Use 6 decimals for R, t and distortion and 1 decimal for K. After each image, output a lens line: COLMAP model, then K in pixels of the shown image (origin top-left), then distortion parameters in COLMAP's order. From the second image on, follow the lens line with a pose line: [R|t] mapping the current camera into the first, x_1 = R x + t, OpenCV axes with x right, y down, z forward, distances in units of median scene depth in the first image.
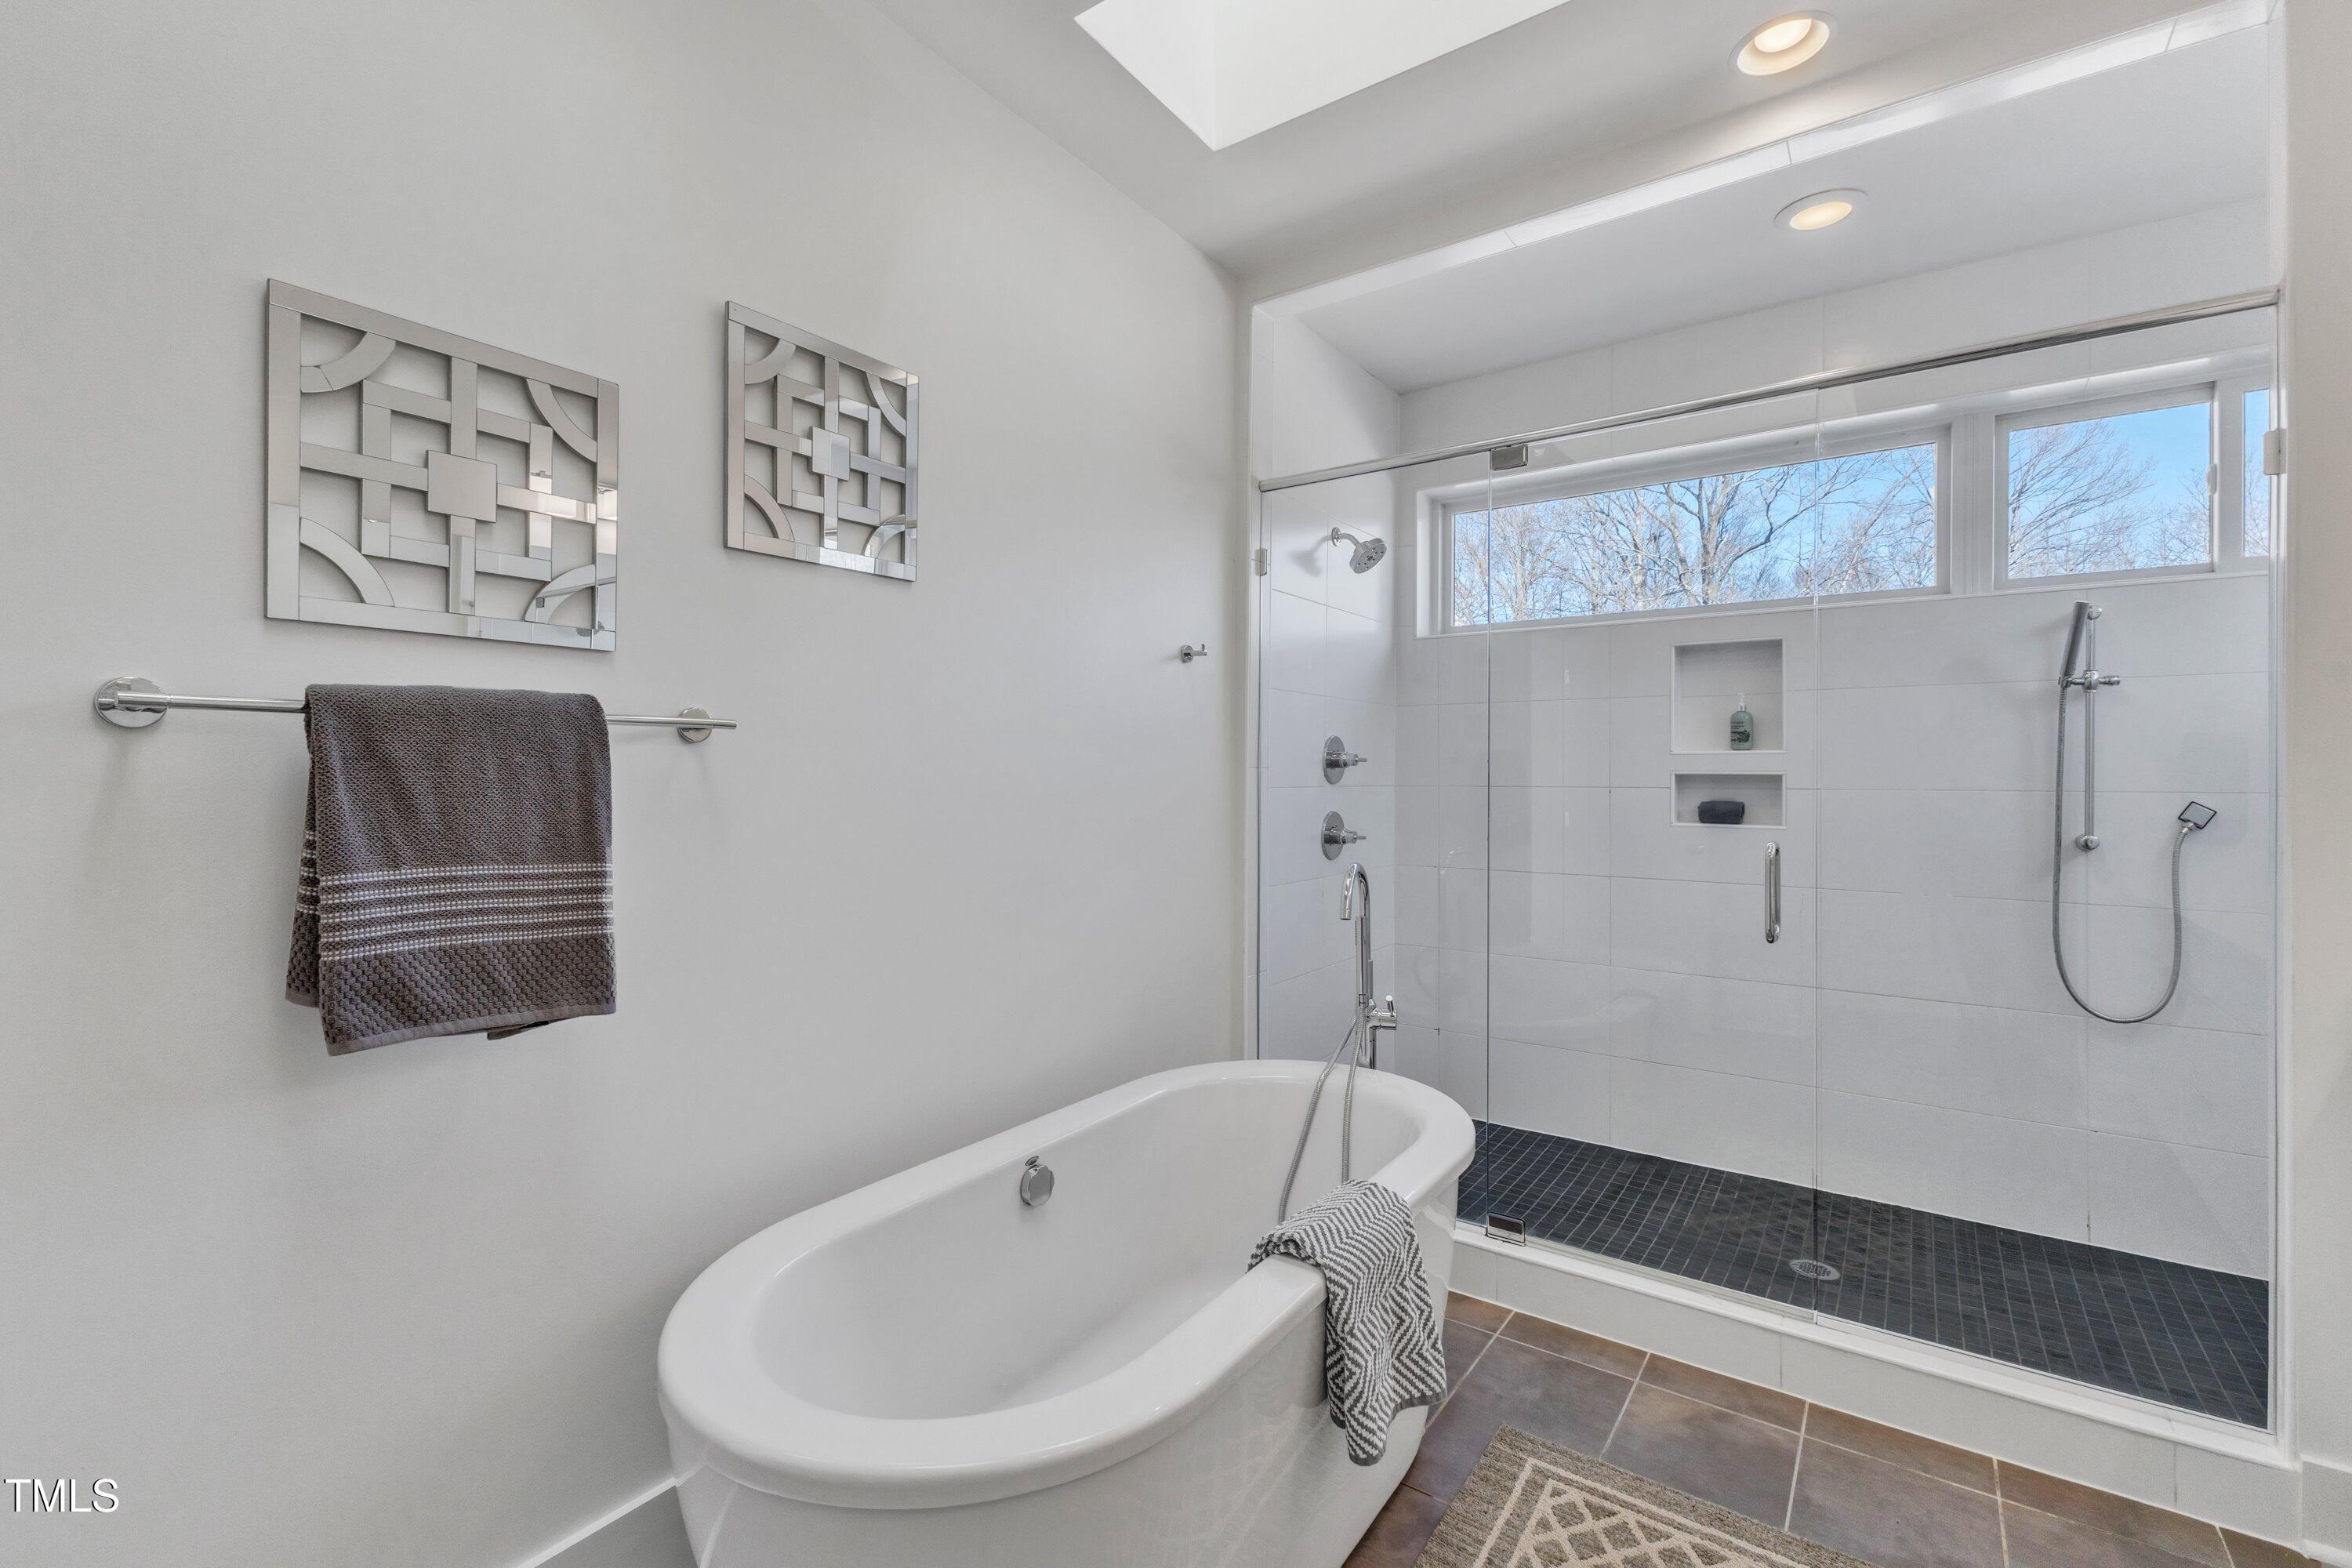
lens RADIAL K [[1023.4, 0, 1176.0], [0, 1023.4, 784.0], [0, 0, 1]] dist [0.008360, -0.000266]
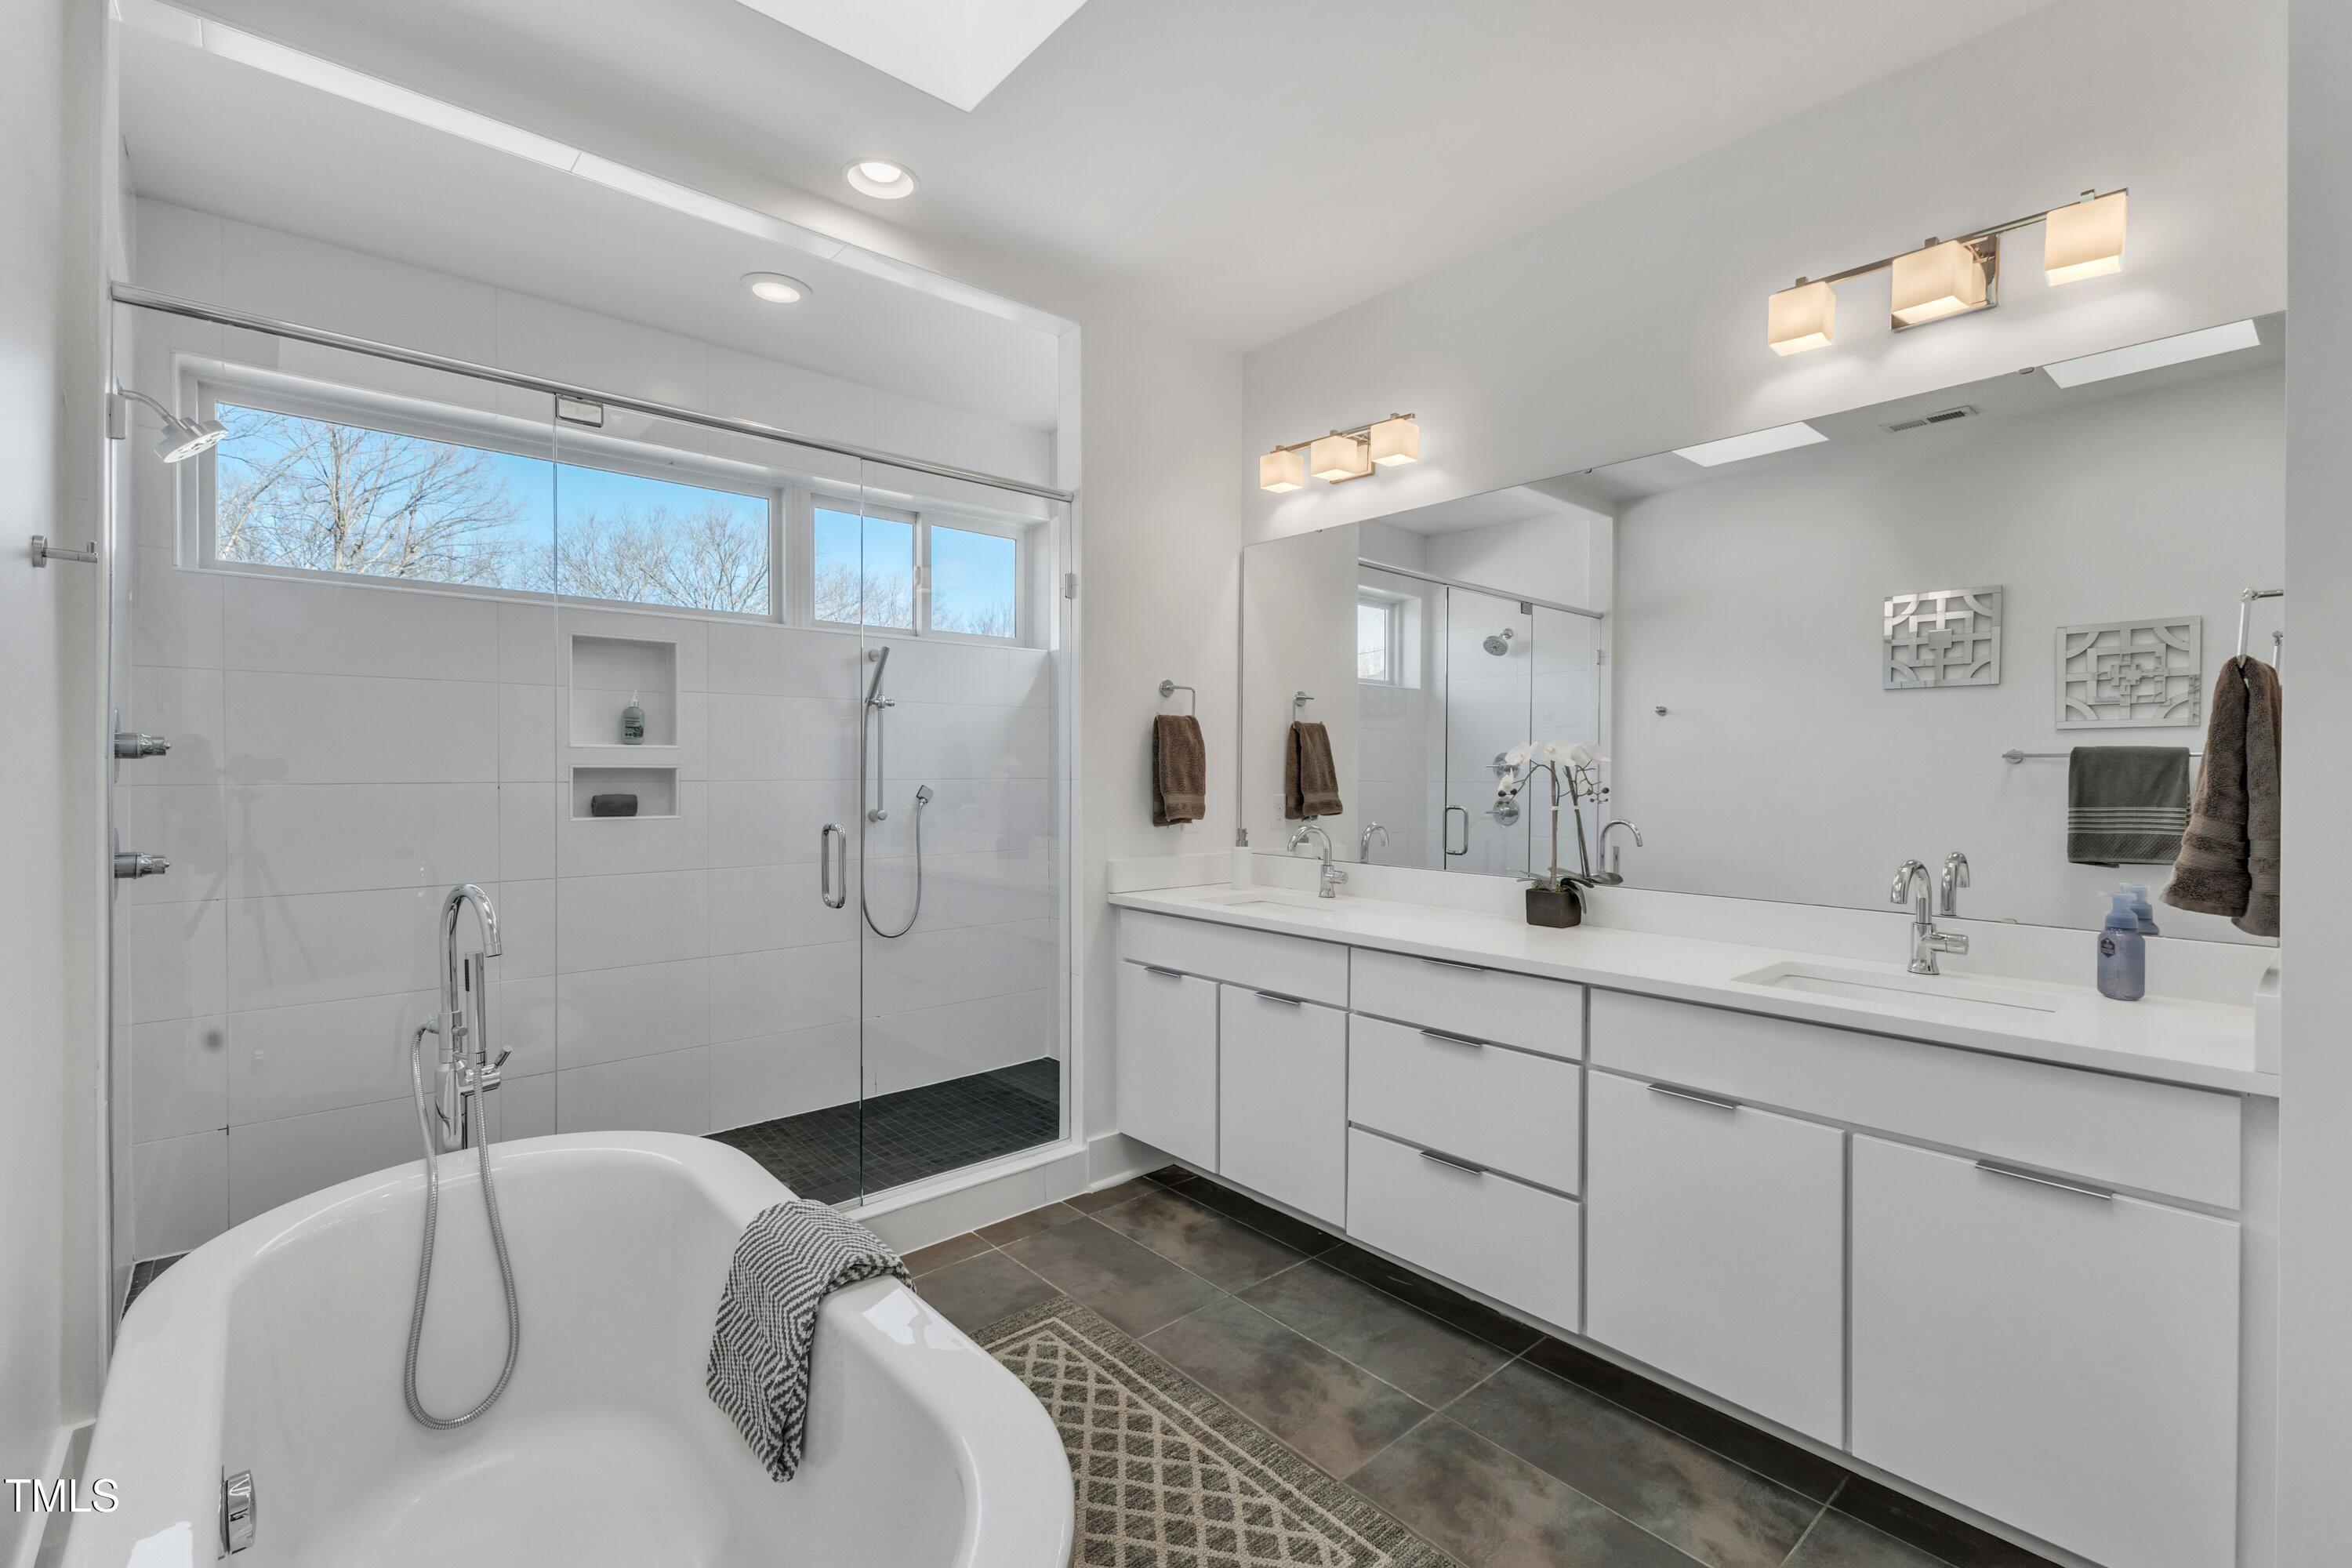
lens RADIAL K [[1020.0, 0, 1183.8], [0, 1020.0, 788.9], [0, 0, 1]] dist [-0.003924, 0.000033]
pose [[0.214147, -0.021974, 0.976554, -0.373238], [0.009801, 0.999745, 0.020346, -0.003922], [-0.976752, 0.005214, 0.214308, 0.264169]]
